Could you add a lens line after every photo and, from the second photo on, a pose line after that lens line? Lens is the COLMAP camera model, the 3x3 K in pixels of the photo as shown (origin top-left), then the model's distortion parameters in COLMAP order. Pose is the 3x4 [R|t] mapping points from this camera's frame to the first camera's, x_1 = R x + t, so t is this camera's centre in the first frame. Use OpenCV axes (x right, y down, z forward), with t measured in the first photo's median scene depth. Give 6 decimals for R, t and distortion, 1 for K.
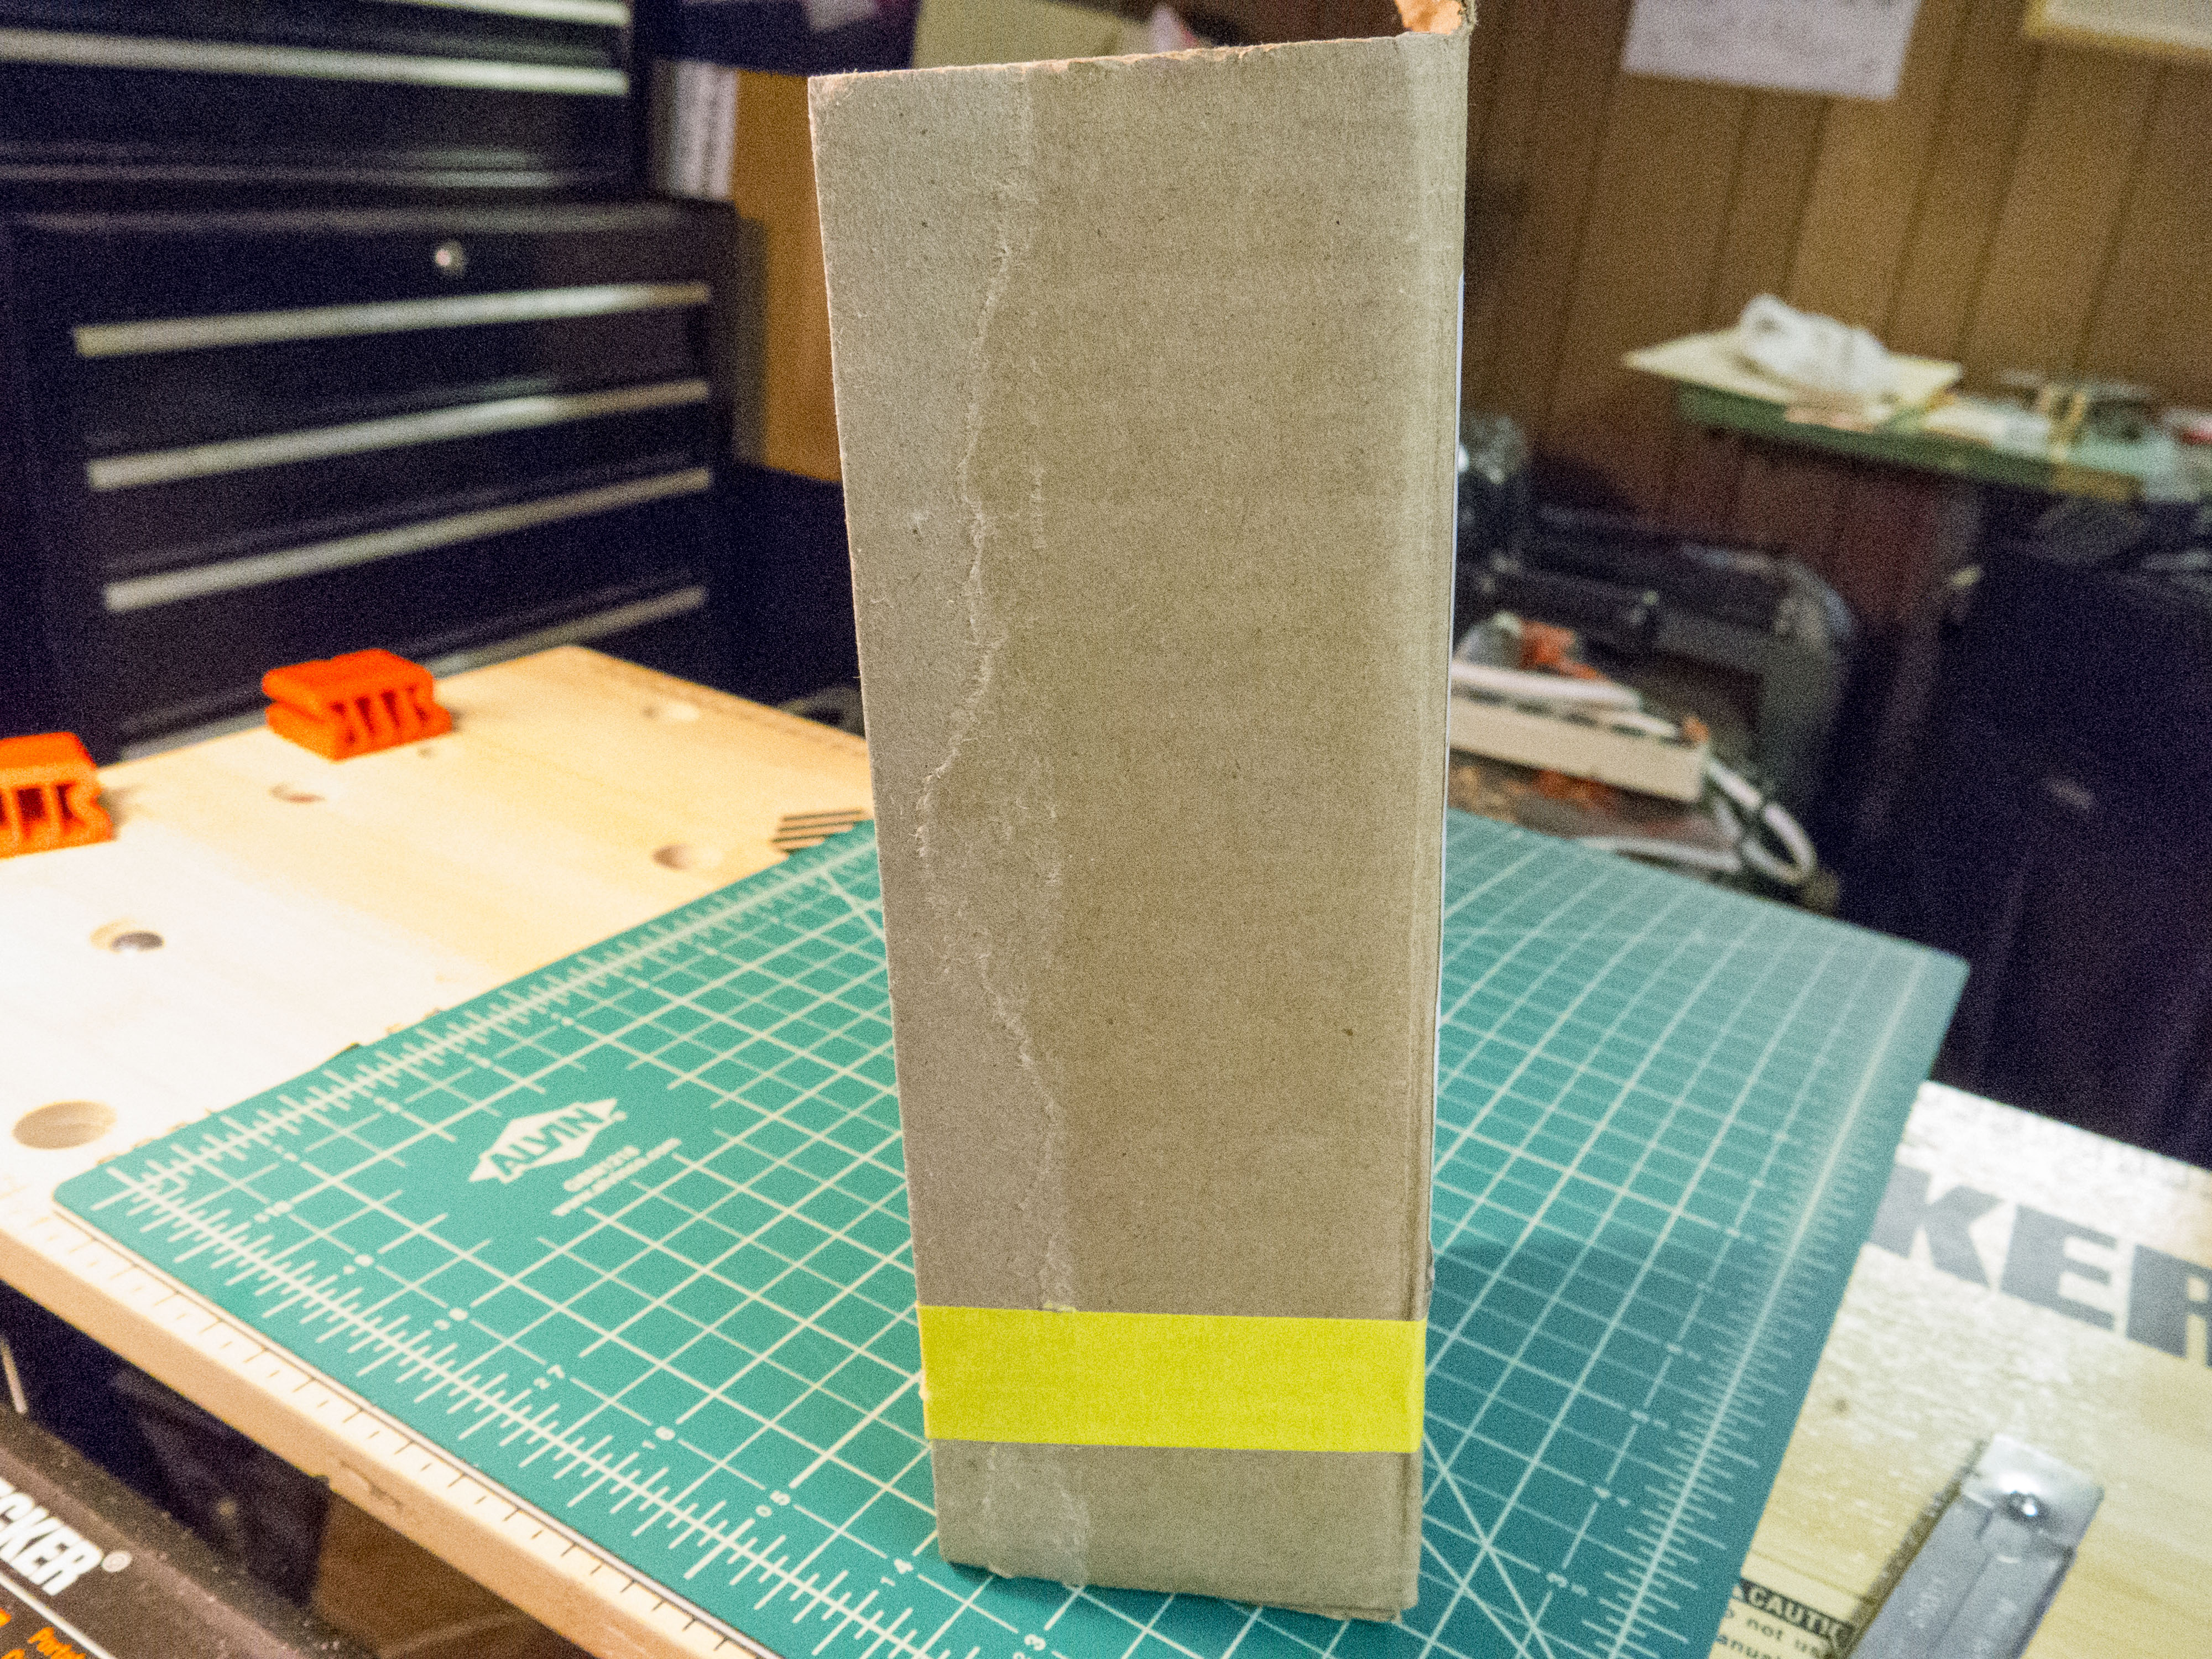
lens RADIAL K [[1835.6, 0, 1103.5], [0, 1835.6, 835.7], [0, 0, 1]] dist [-0.024709, -0.003130]
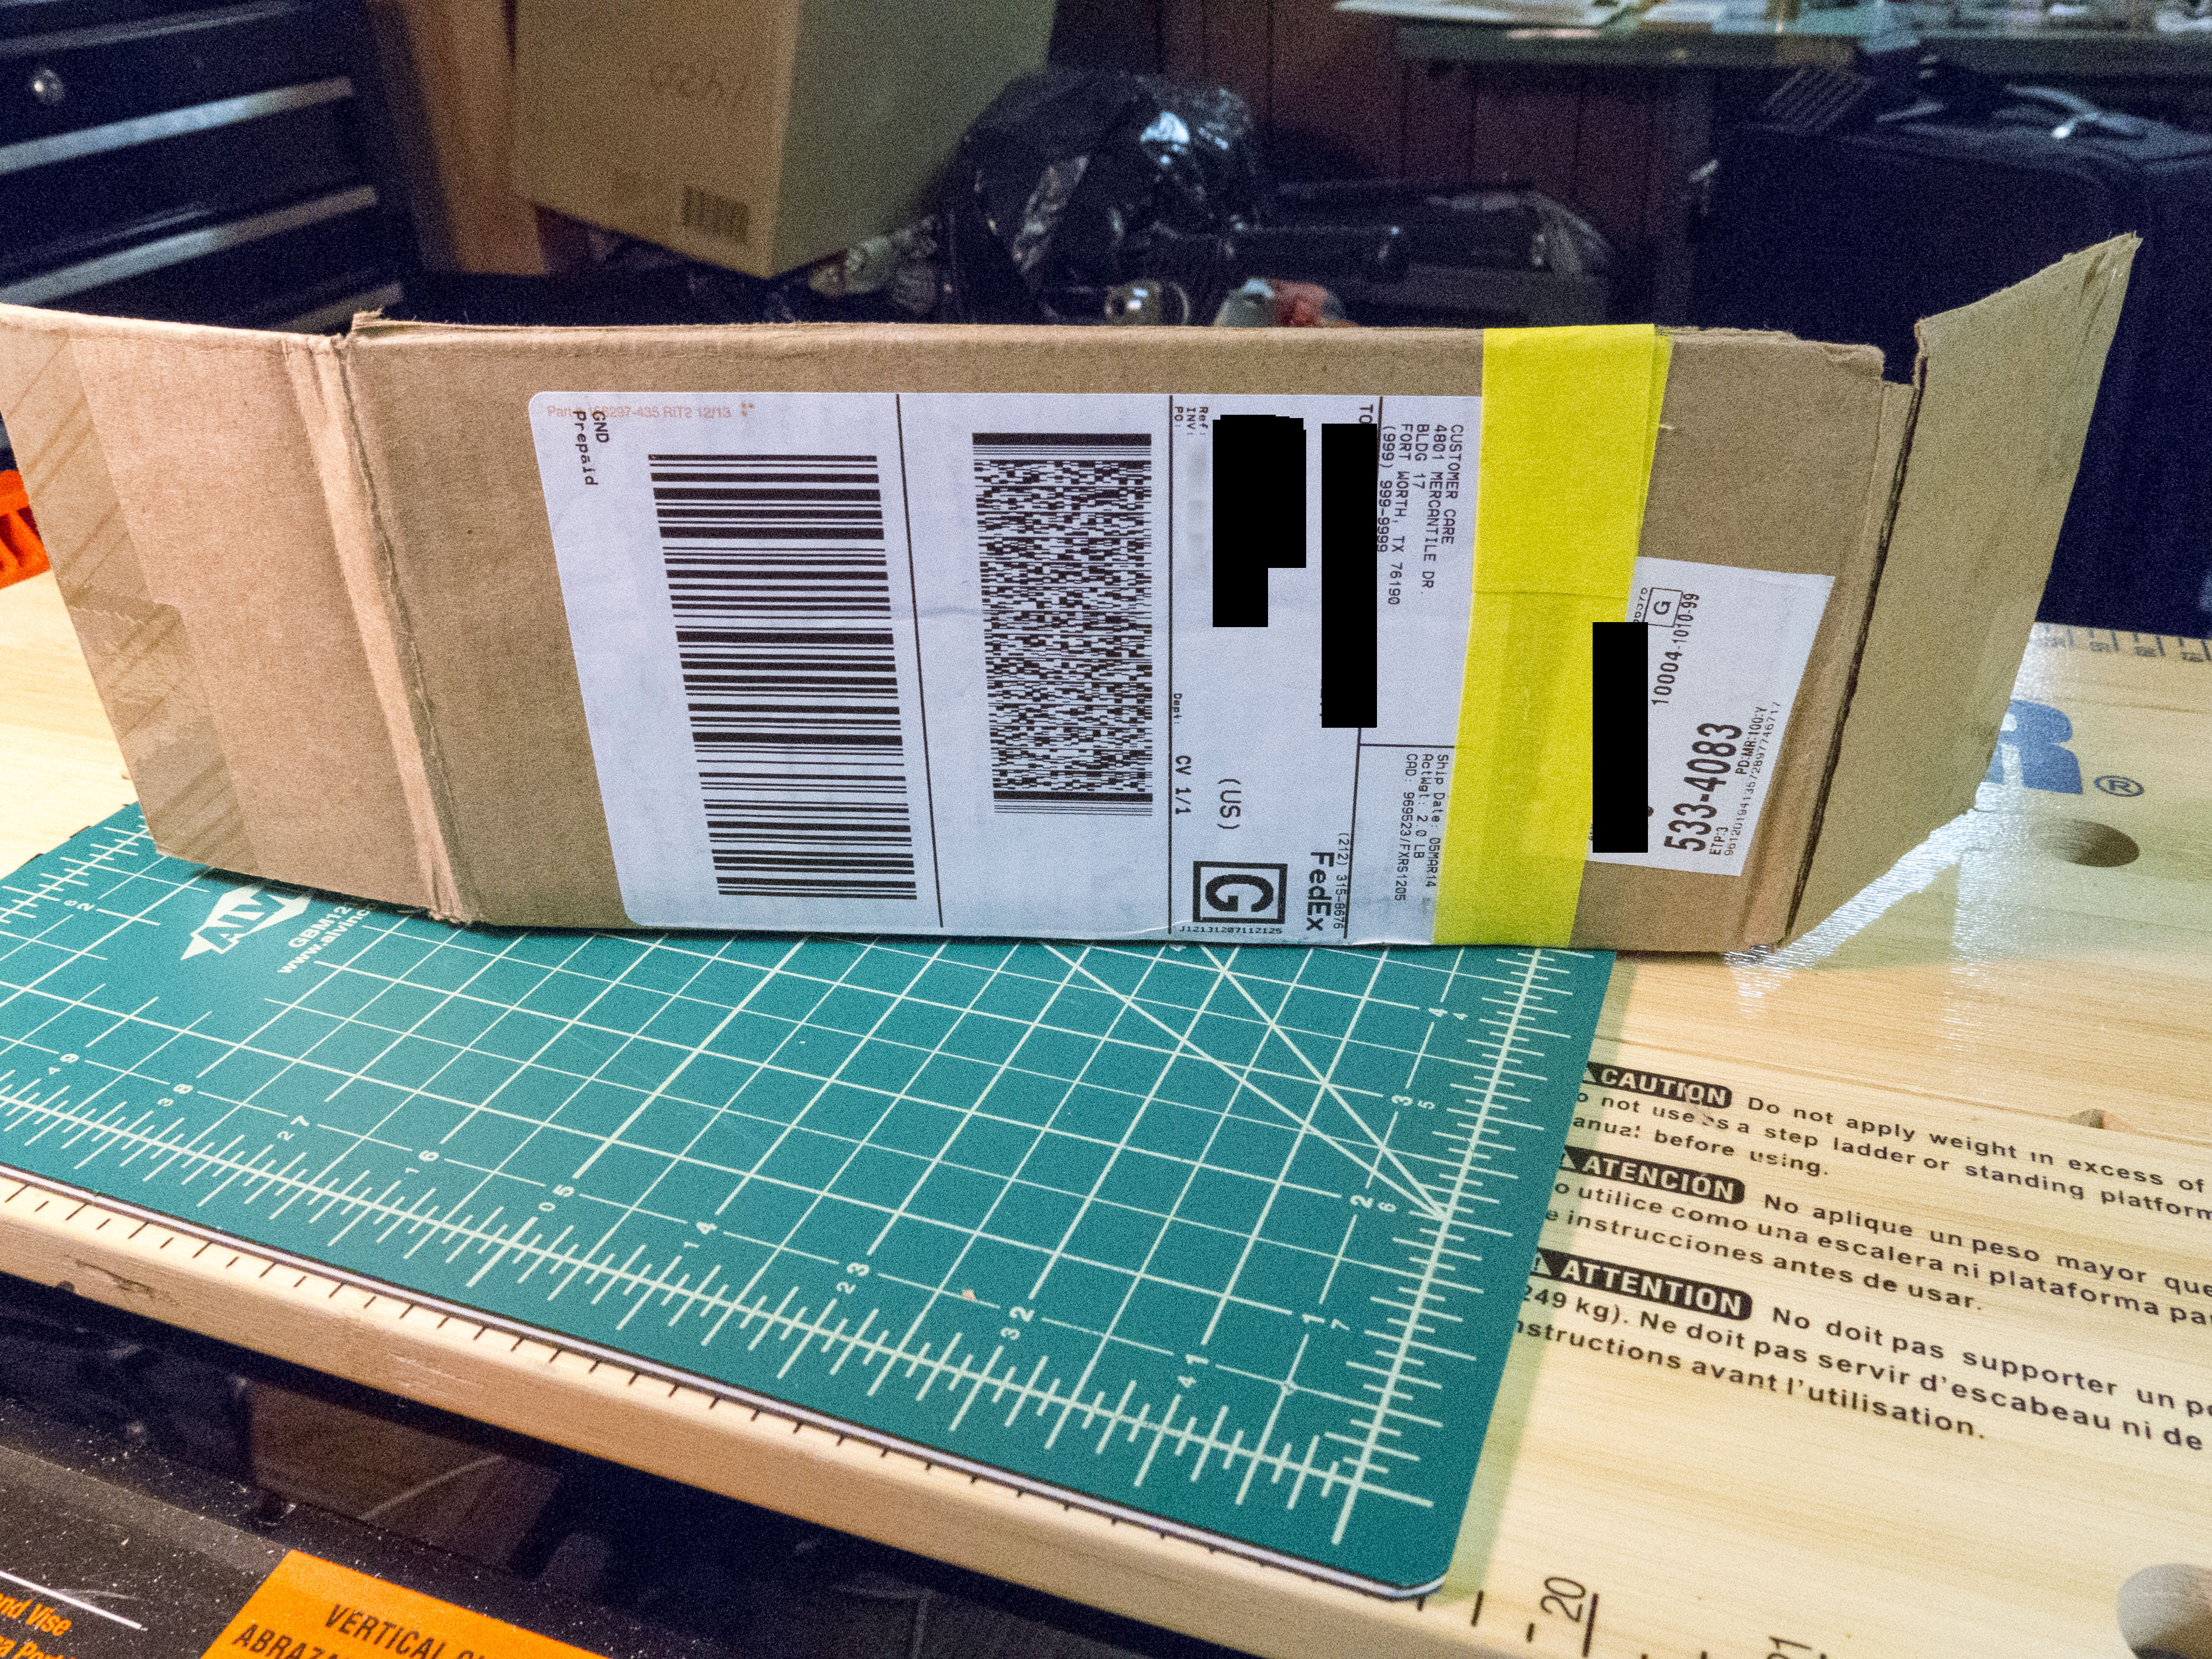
lens RADIAL K [[1835.6, 0, 1096.4], [0, 1835.6, 840.5], [0, 0, 1]] dist [-0.024709, -0.003130]
pose [[0.977212, -0.200548, 0.069543, 0.031834], [0.190393, 0.972991, 0.130536, 0.071232], [-0.093844, -0.114321, 0.989002, 0.052071]]
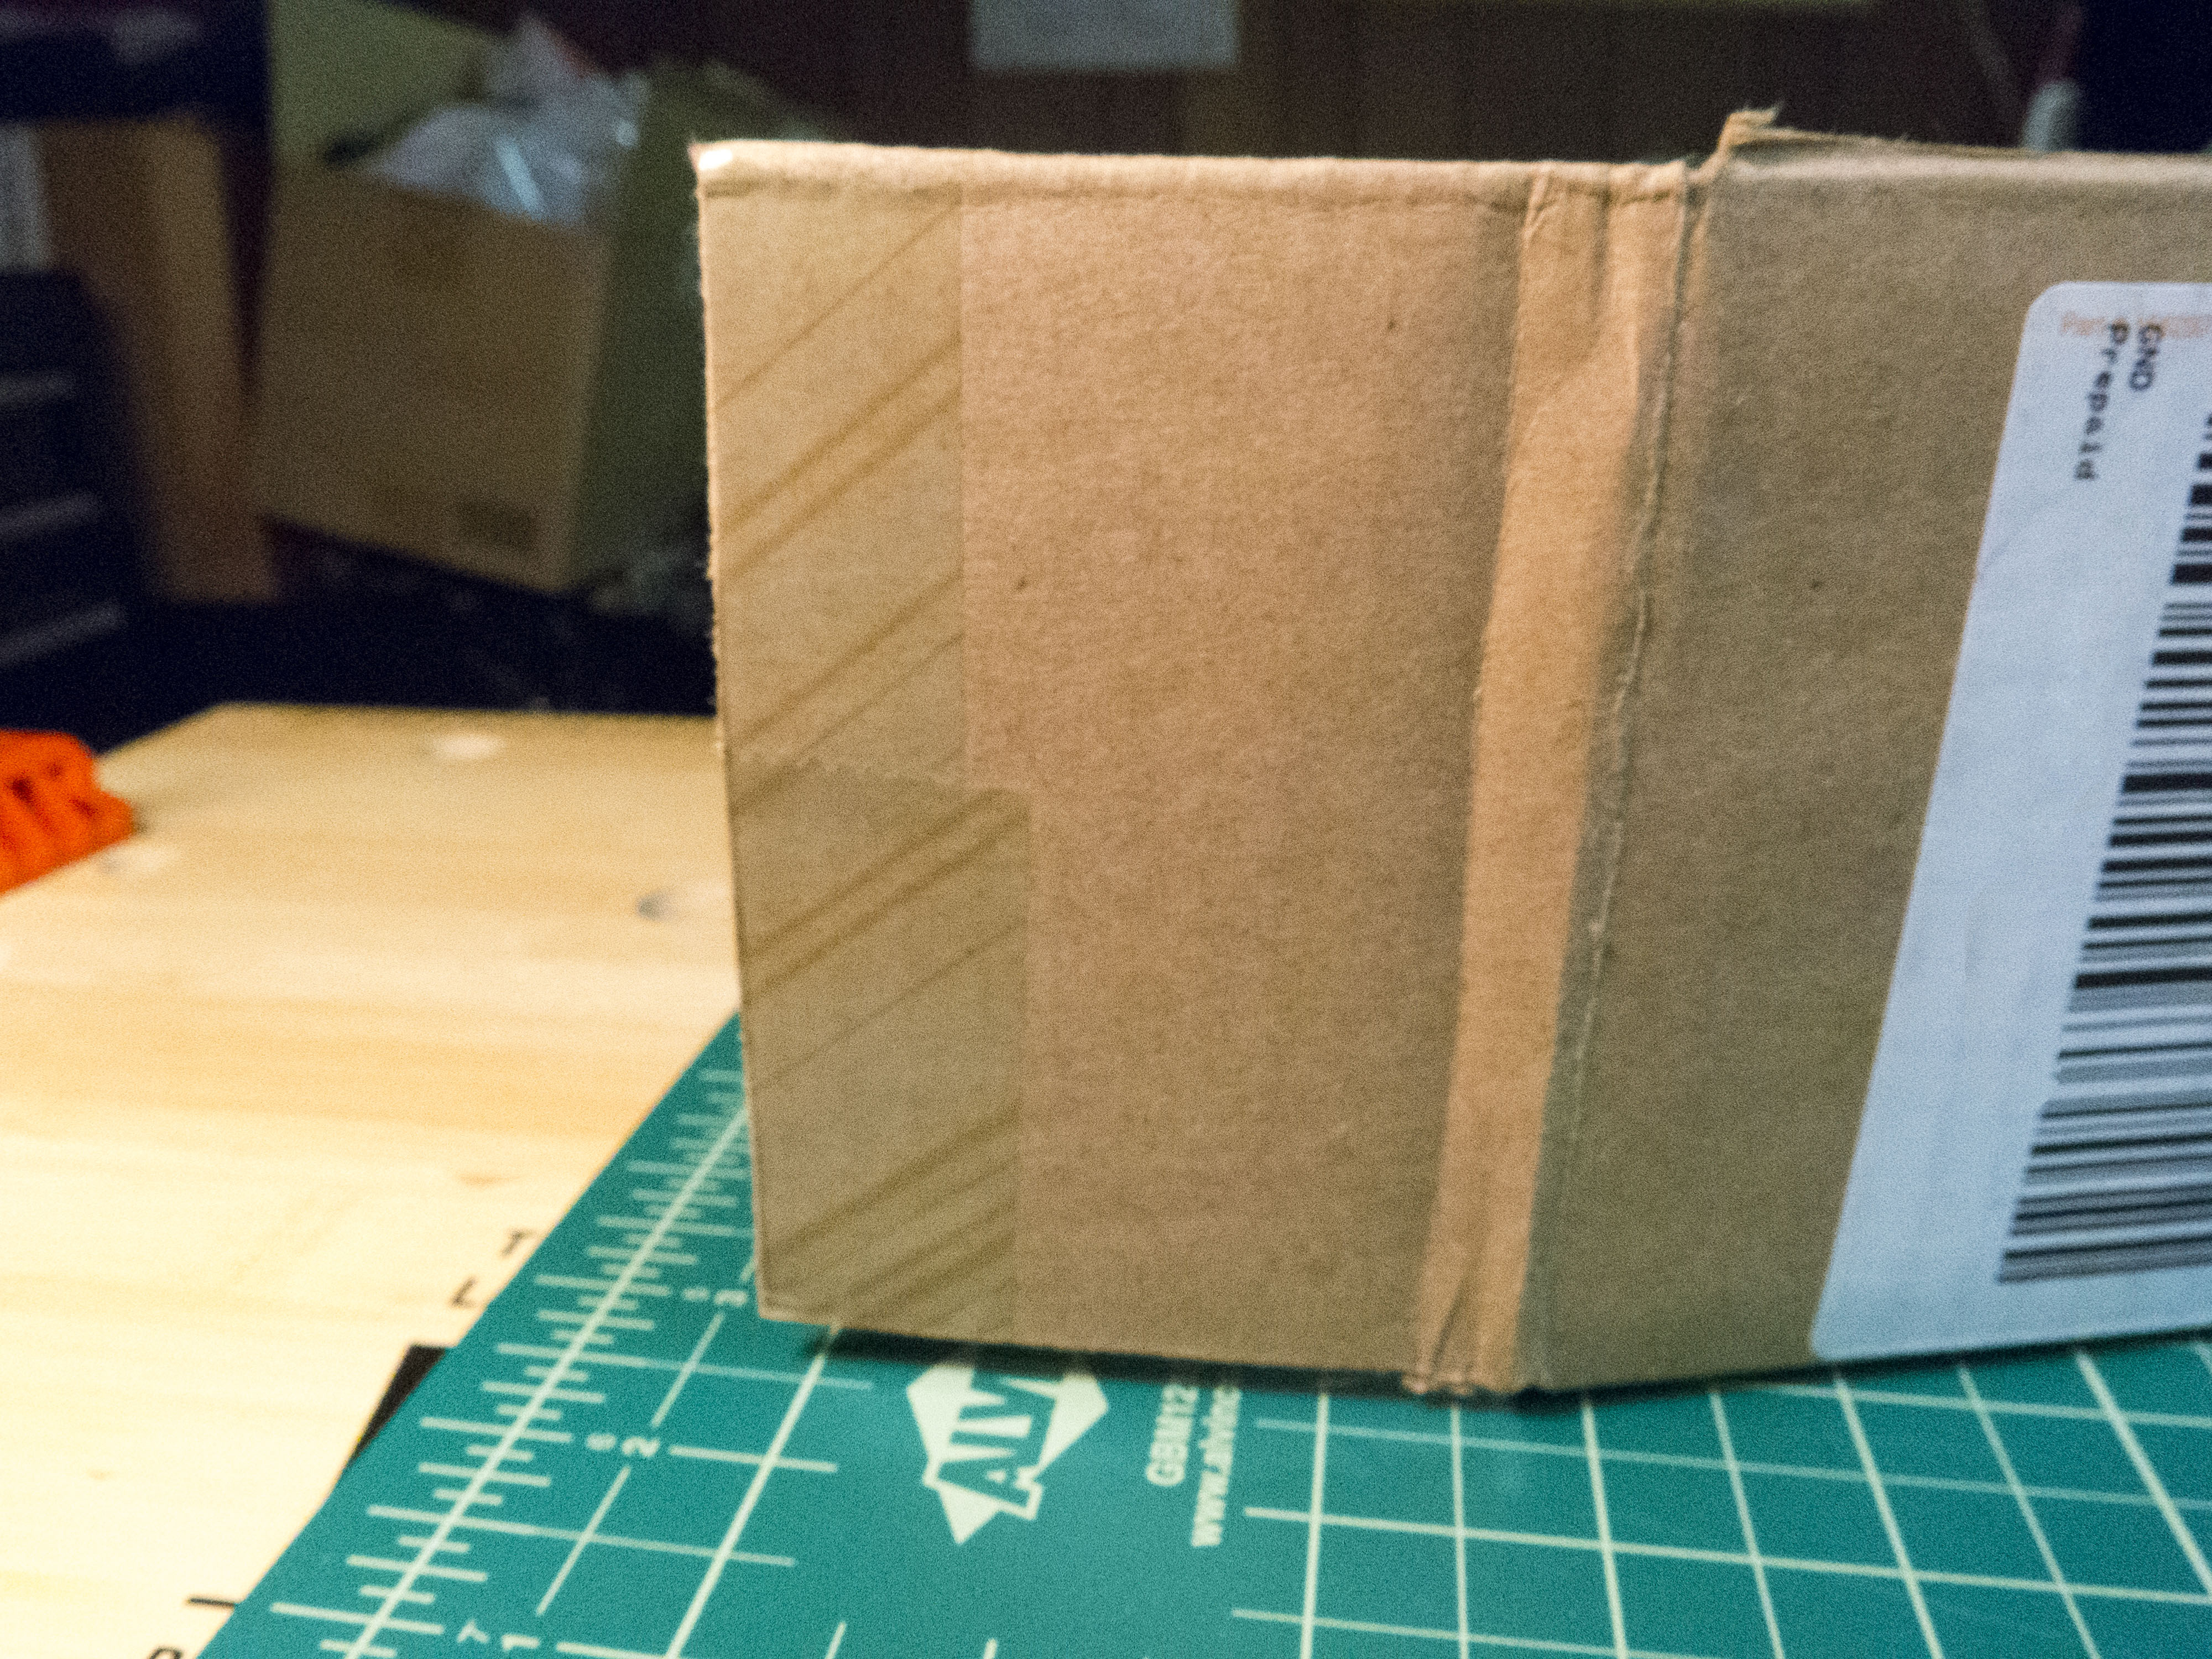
lens RADIAL K [[1835.6, 0, 1086.1], [0, 1835.6, 832.0], [0, 0, 1]] dist [-0.024709, -0.003130]
pose [[0.922387, -0.229767, 0.310498, -0.295854], [0.245414, 0.969347, -0.011732, 0.028381], [-0.298285, 0.087022, 0.950502, 0.407623]]
